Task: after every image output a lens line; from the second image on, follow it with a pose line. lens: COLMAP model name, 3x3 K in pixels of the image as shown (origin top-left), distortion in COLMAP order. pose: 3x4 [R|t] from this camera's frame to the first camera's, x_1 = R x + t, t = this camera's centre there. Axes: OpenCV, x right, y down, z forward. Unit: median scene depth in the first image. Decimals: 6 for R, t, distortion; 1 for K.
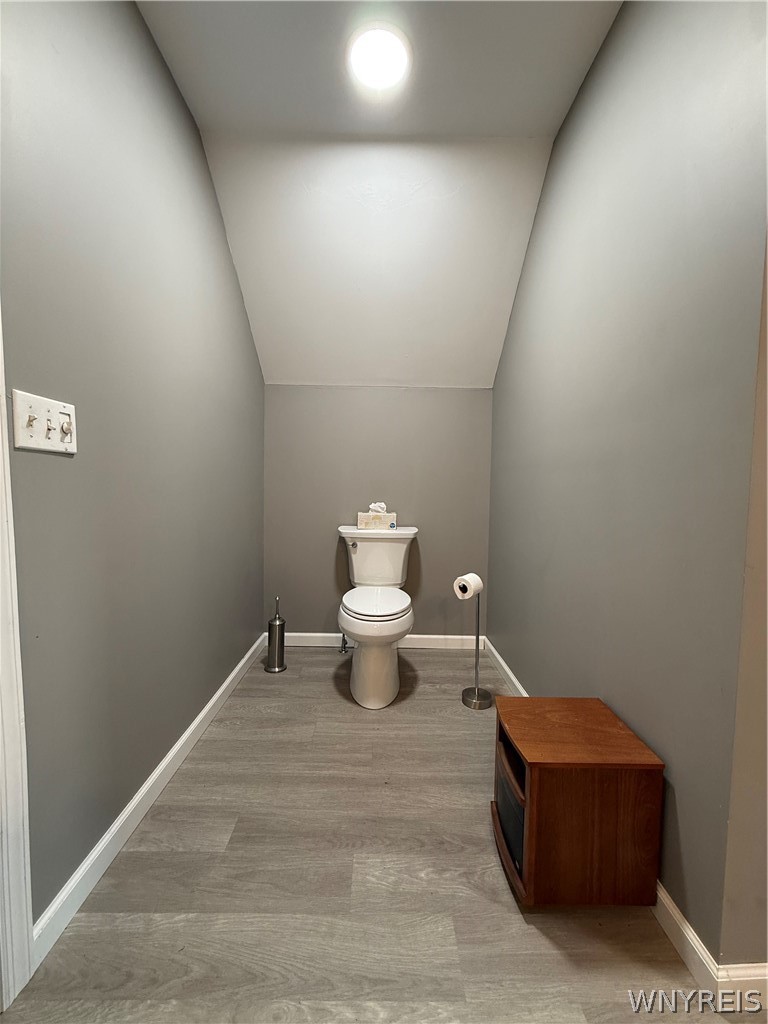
lens RADIAL K [[407.6, 0, 386.1], [0, 407.6, 509.3], [0, 0, 1]] dist [-0.001379, 0.000219]
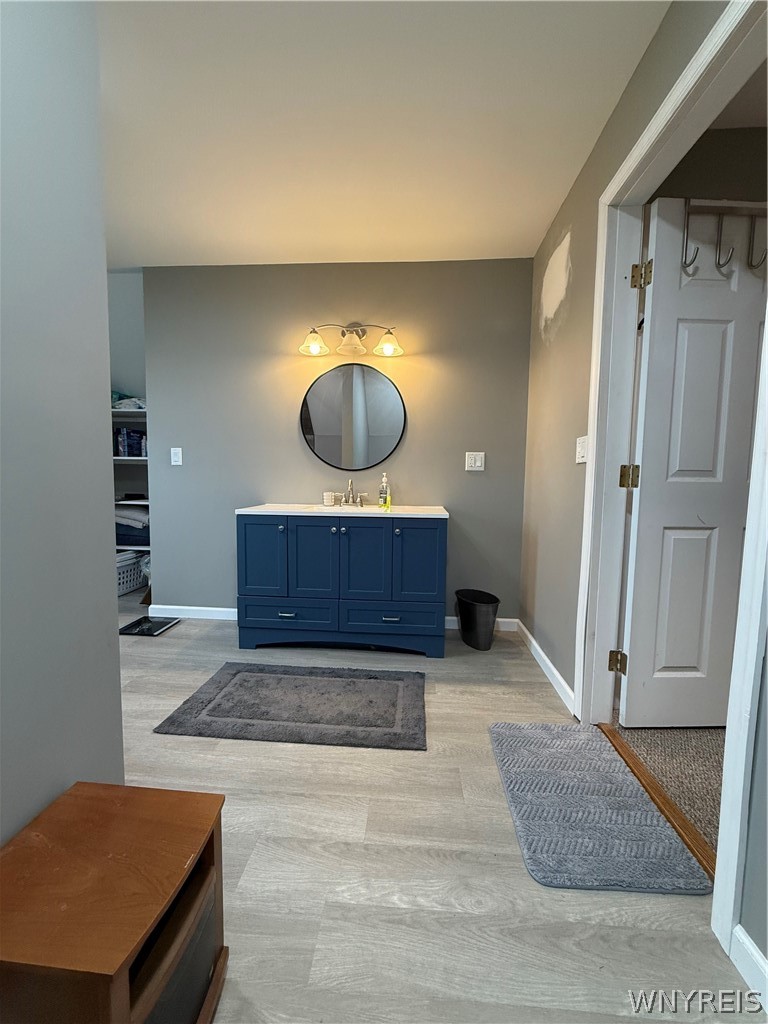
lens RADIAL K [[407.6, 0, 379.0], [0, 407.6, 511.0], [0, 0, 1]] dist [-0.001379, 0.000219]
pose [[-0.993803, -0.037125, 0.104774, -0.044216], [-0.021626, 0.989142, 0.145362, -0.116477], [-0.109033, 0.142195, -0.983815, 1.931347]]
